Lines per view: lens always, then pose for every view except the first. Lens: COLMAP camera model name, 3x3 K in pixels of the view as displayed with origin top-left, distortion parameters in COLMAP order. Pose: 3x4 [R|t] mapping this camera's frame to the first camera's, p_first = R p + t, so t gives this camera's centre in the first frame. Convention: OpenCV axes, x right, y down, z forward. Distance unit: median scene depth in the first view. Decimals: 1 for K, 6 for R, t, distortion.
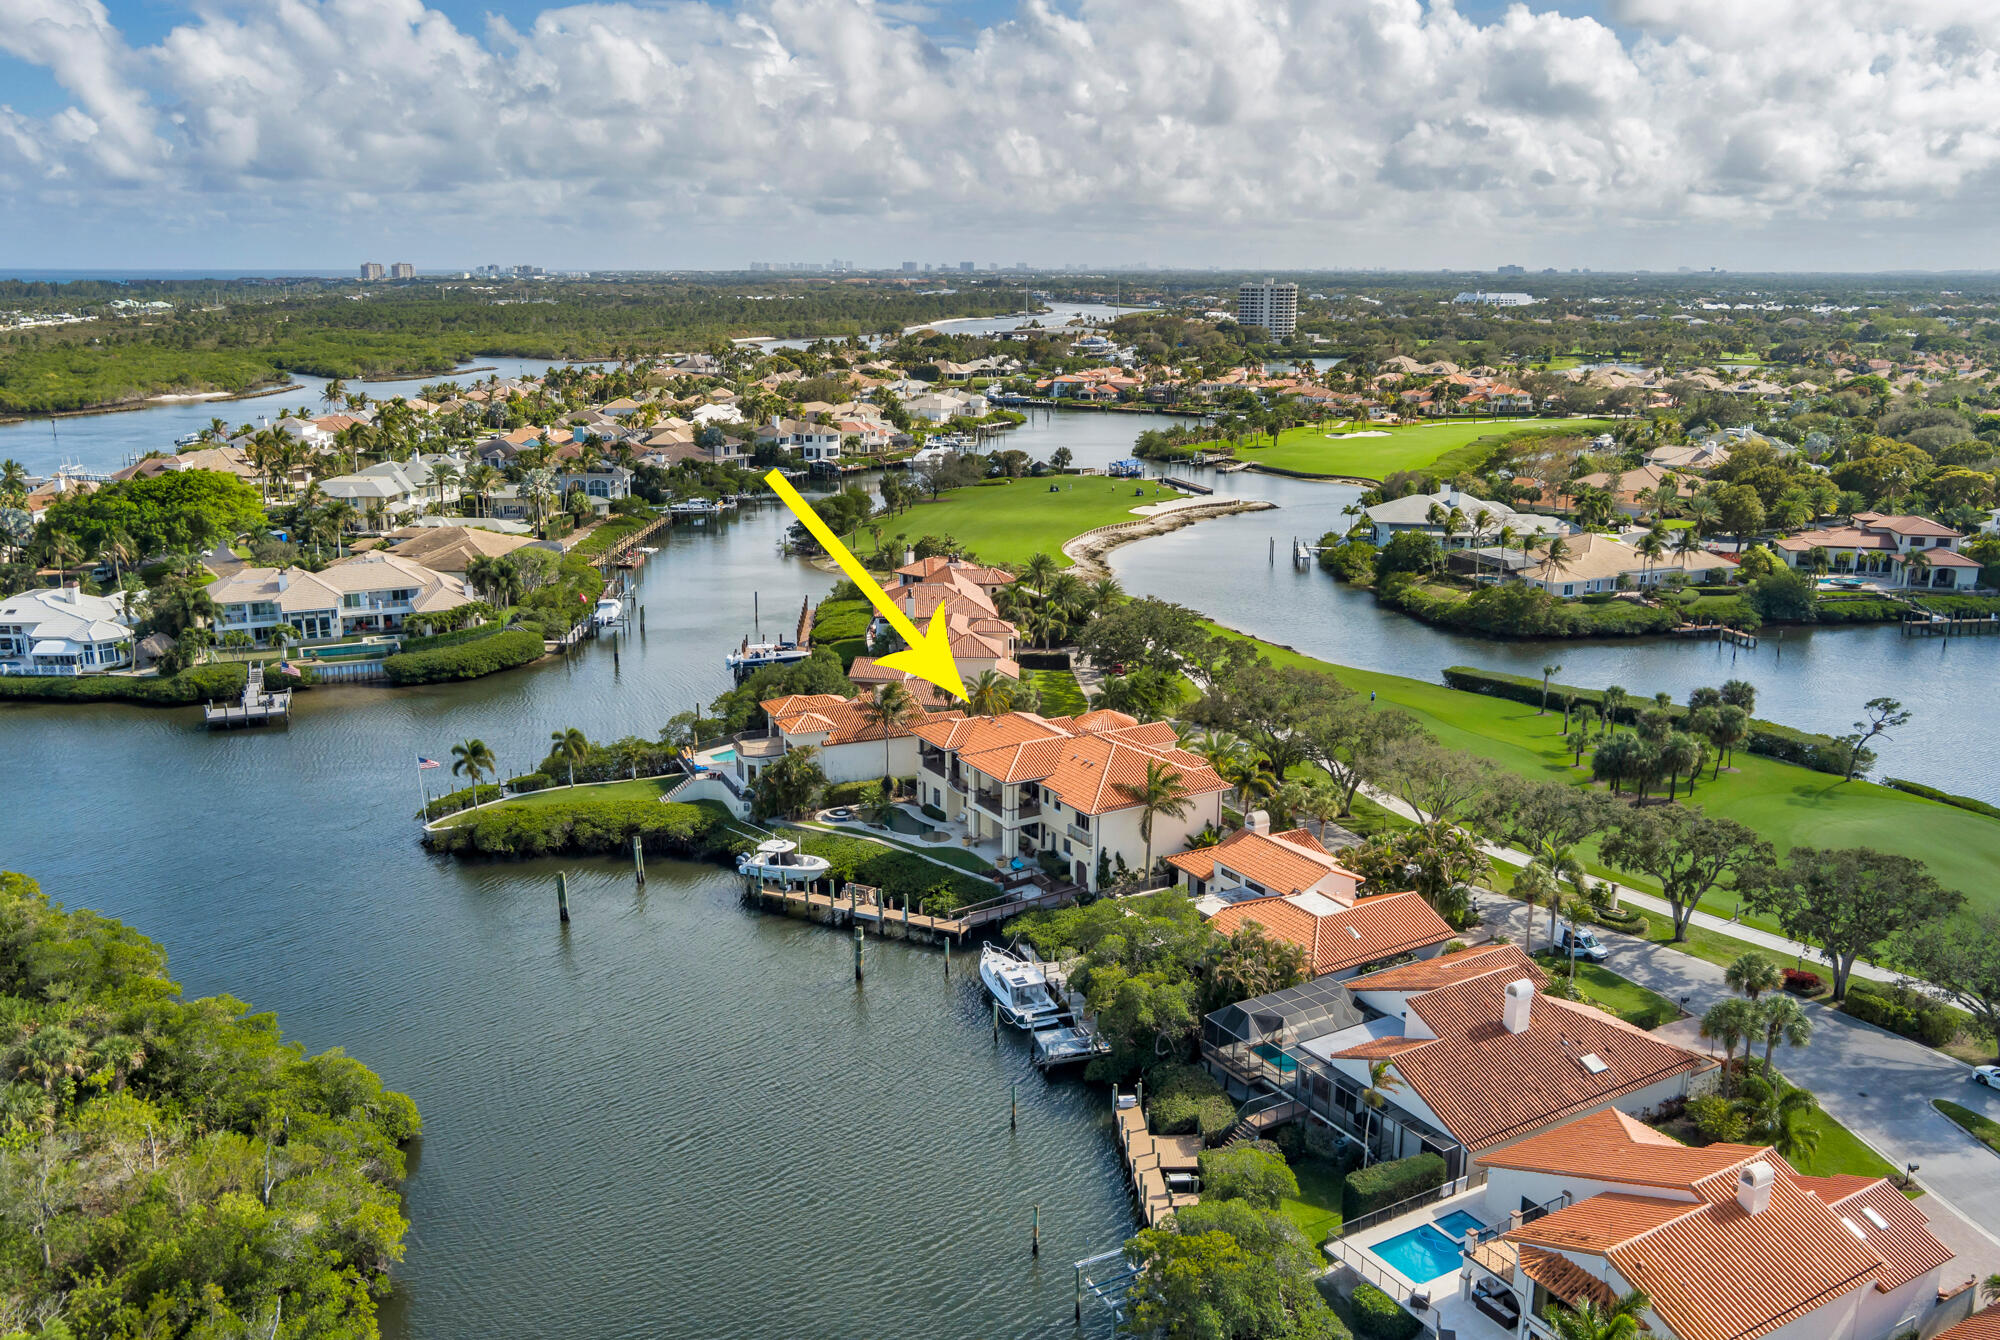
lens RADIAL K [[1604.6, 0, 992.6], [0, 1604.6, 667.8], [0, 0, 1]] dist [-0.027867, 0.039911]
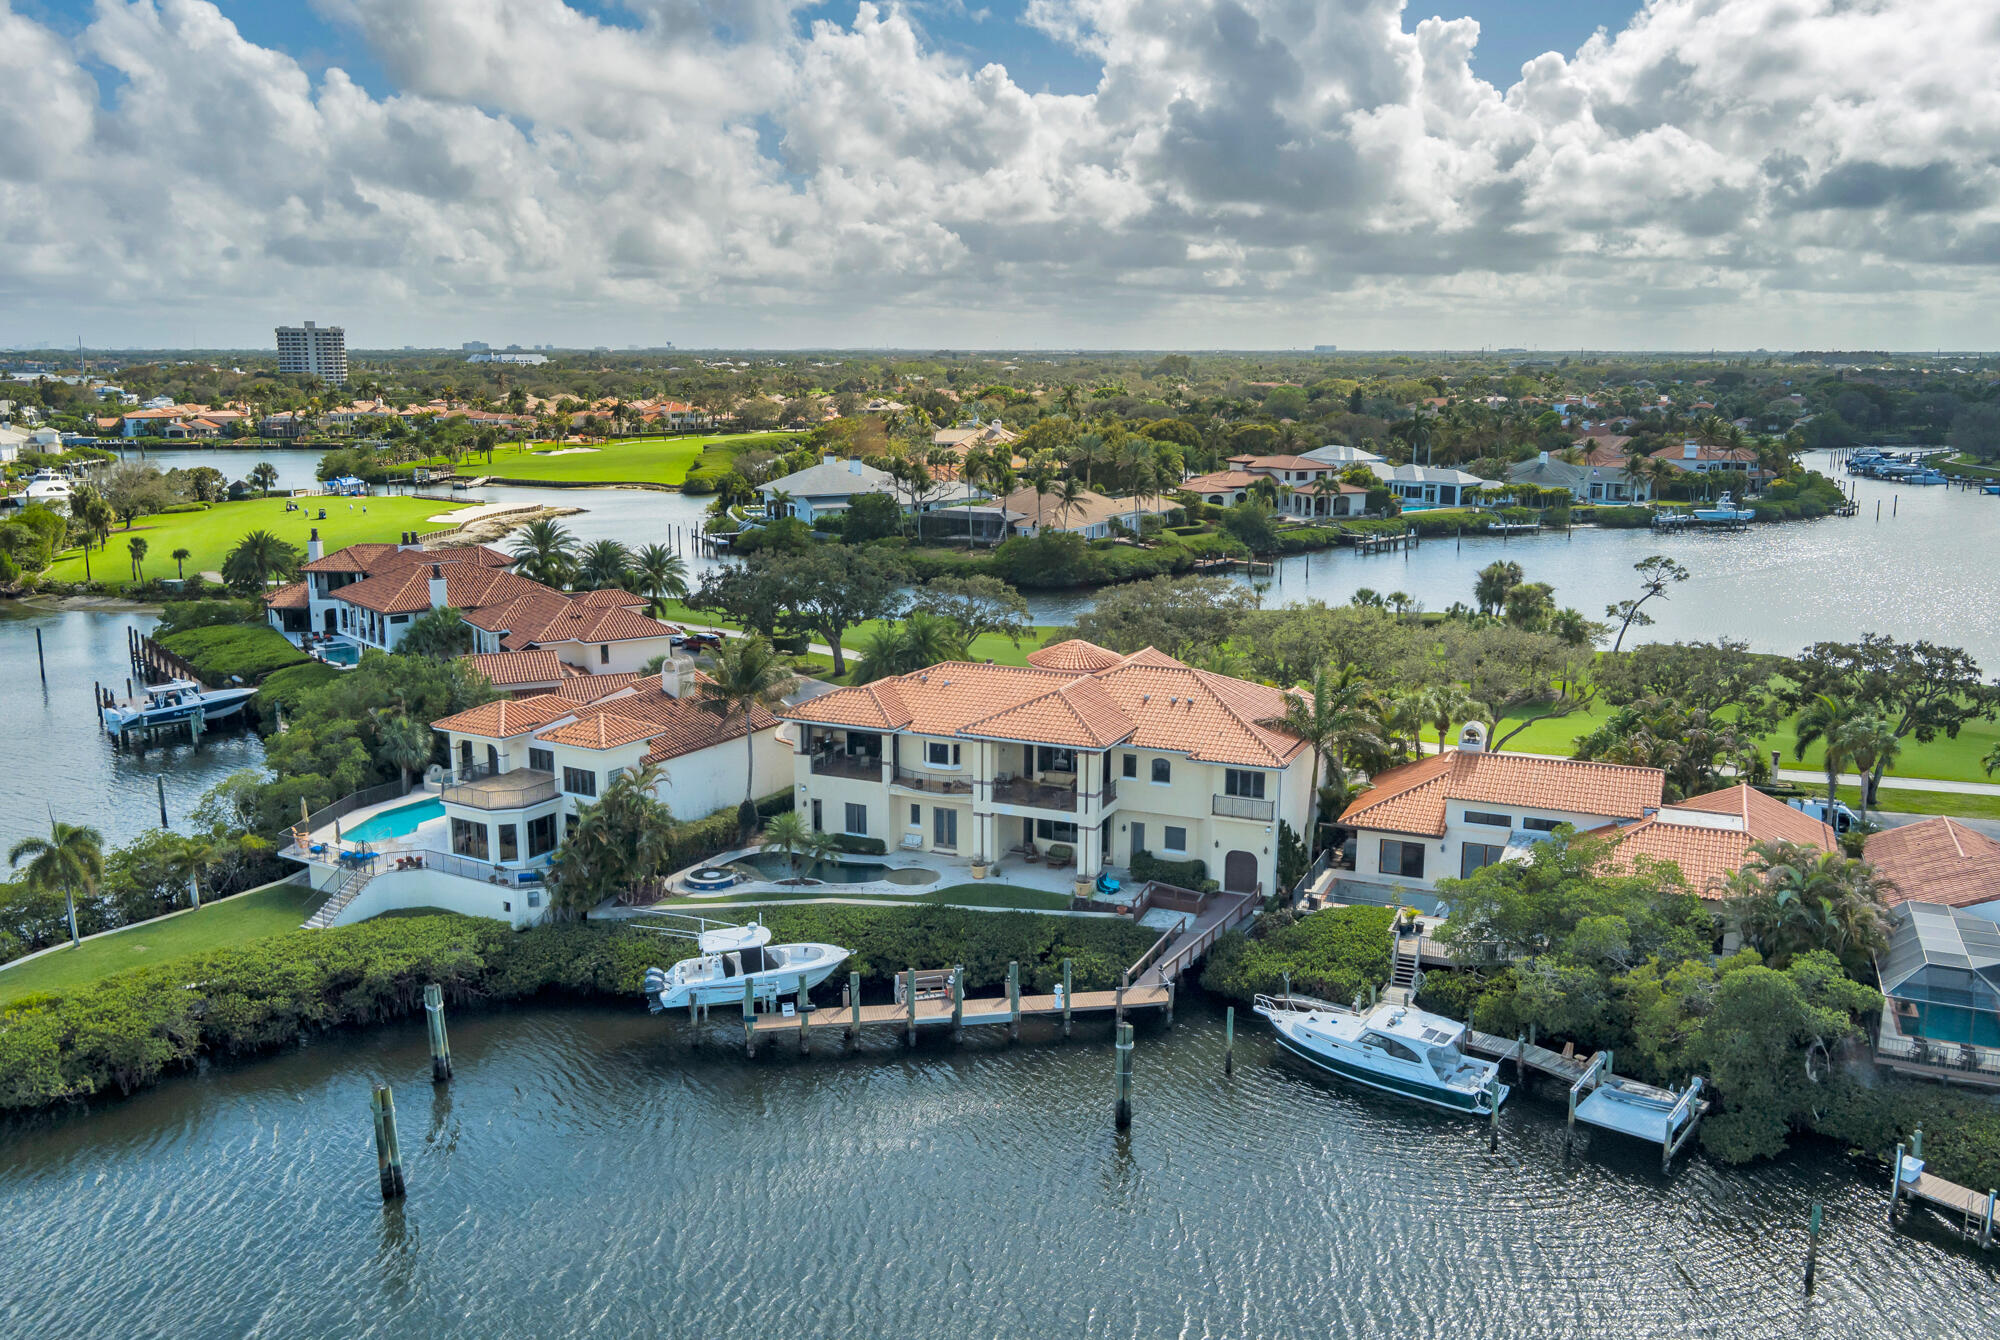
lens RADIAL K [[1604.6, 0, 992.6], [0, 1604.6, 667.8], [0, 0, 1]] dist [-0.027867, 0.039911]
pose [[0.812110, -0.112375, 0.572581, -0.327766], [0.140467, 0.990073, -0.004918, 0.035288], [-0.566344, 0.084423, 0.819834, 0.476517]]
